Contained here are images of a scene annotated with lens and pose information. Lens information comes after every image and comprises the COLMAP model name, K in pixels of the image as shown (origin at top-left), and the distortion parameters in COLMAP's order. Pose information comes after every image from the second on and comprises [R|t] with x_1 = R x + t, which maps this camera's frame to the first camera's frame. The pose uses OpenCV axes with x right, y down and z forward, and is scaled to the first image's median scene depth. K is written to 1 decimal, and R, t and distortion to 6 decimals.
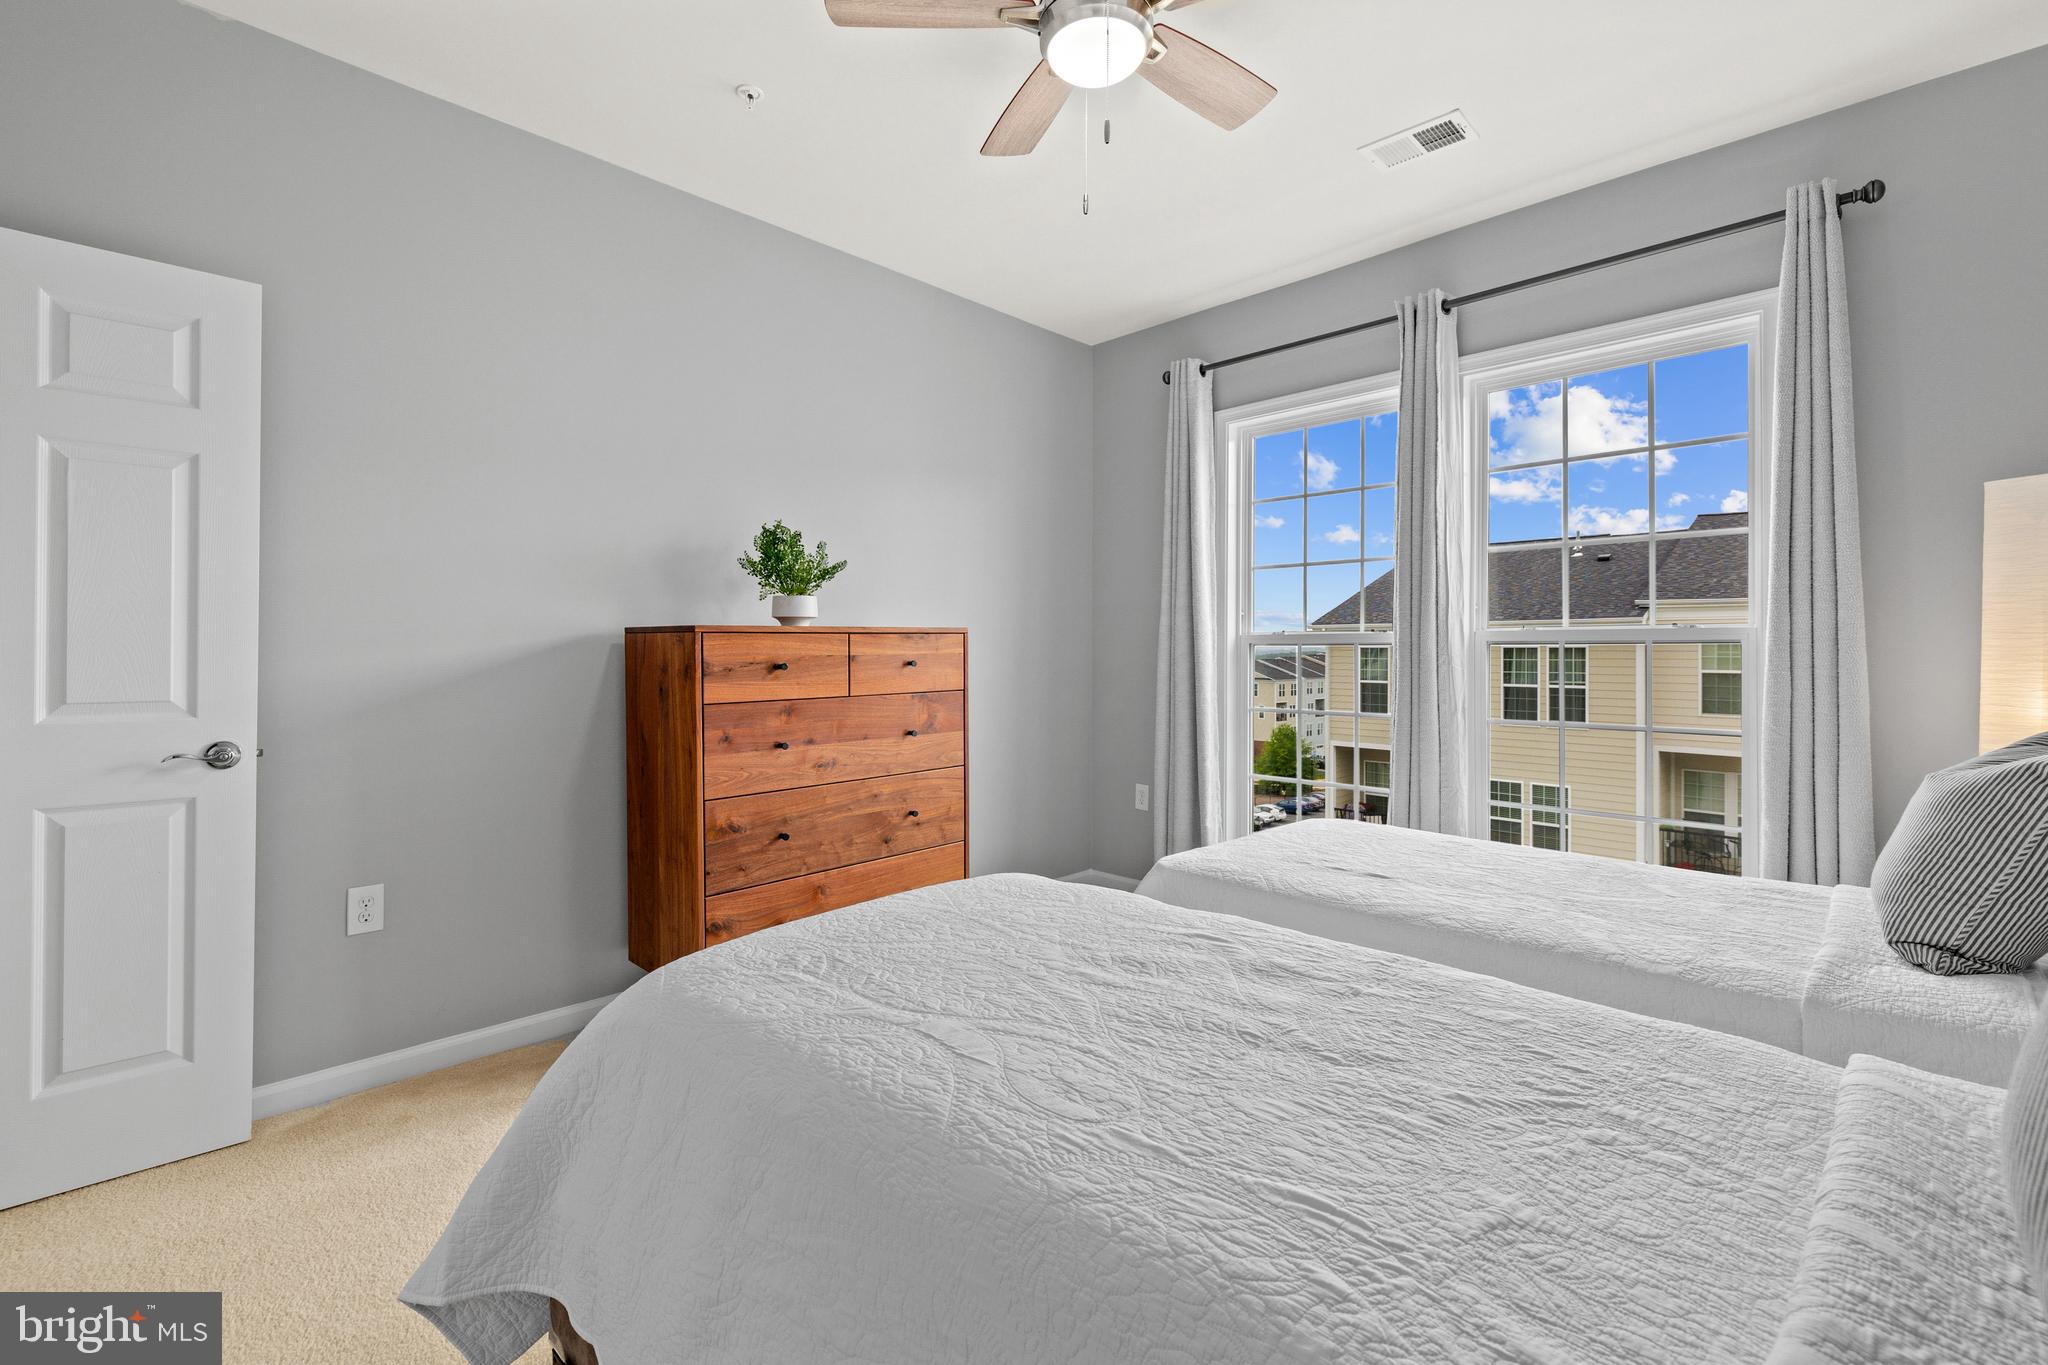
lens RADIAL K [[883.9, 0, 1022.2], [0, 883.9, 653.6], [0, 0, 1]] dist [0.004098, -0.000744]
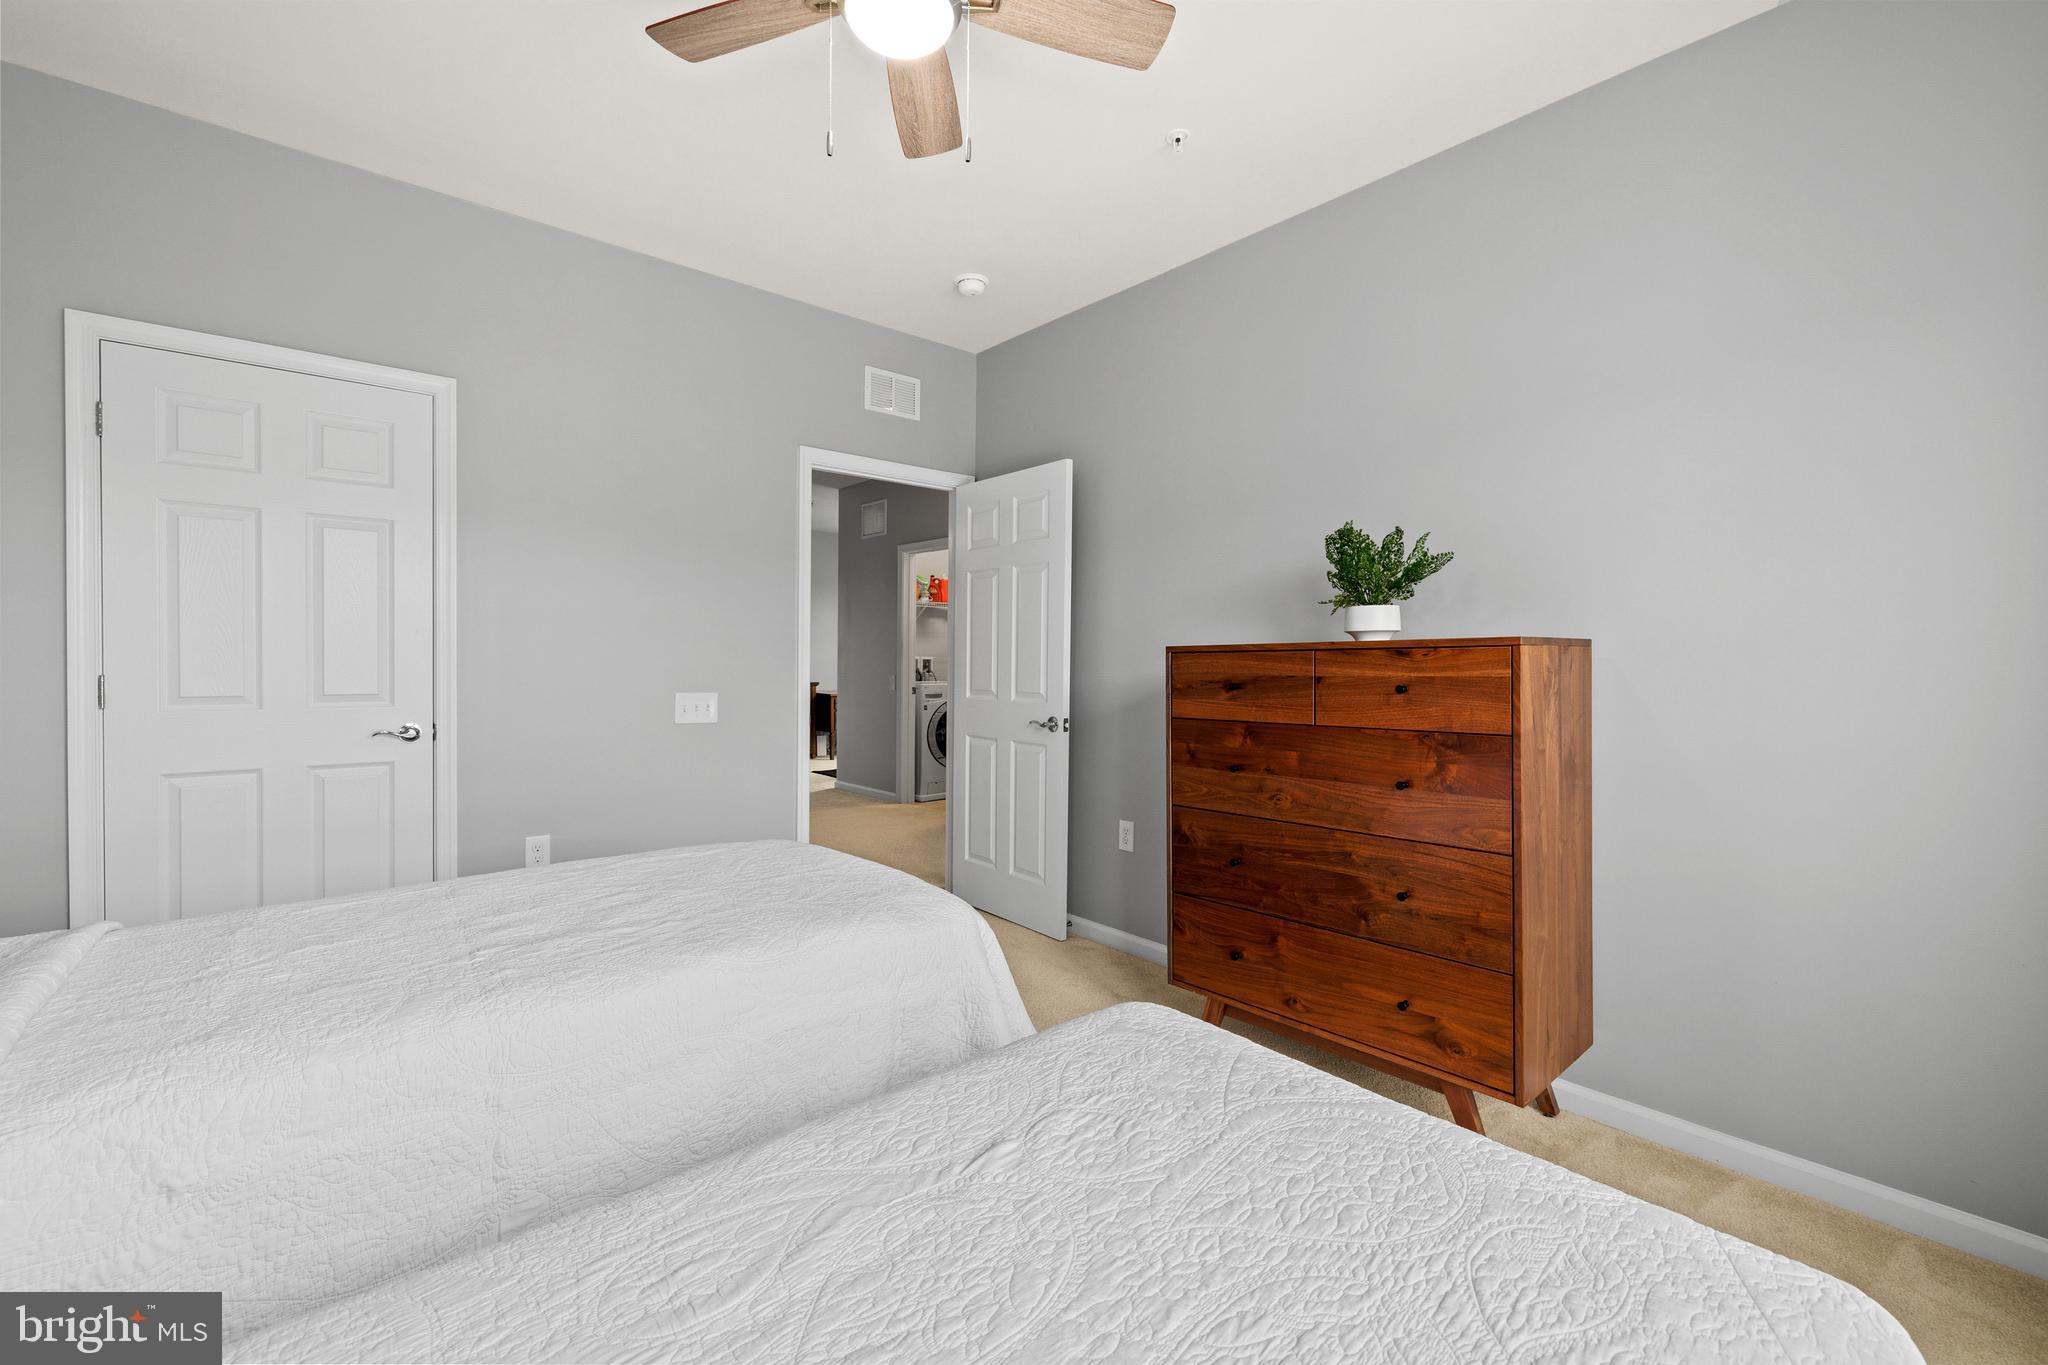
lens RADIAL K [[883.9, 0, 1031.3], [0, 883.9, 680.8], [0, 0, 1]] dist [0.004098, -0.000744]
pose [[-0.098607, 0.018494, -0.994955, 0.670232], [-0.009970, 0.999759, 0.019572, -0.007615], [0.995077, 0.011849, -0.098398, 0.823026]]
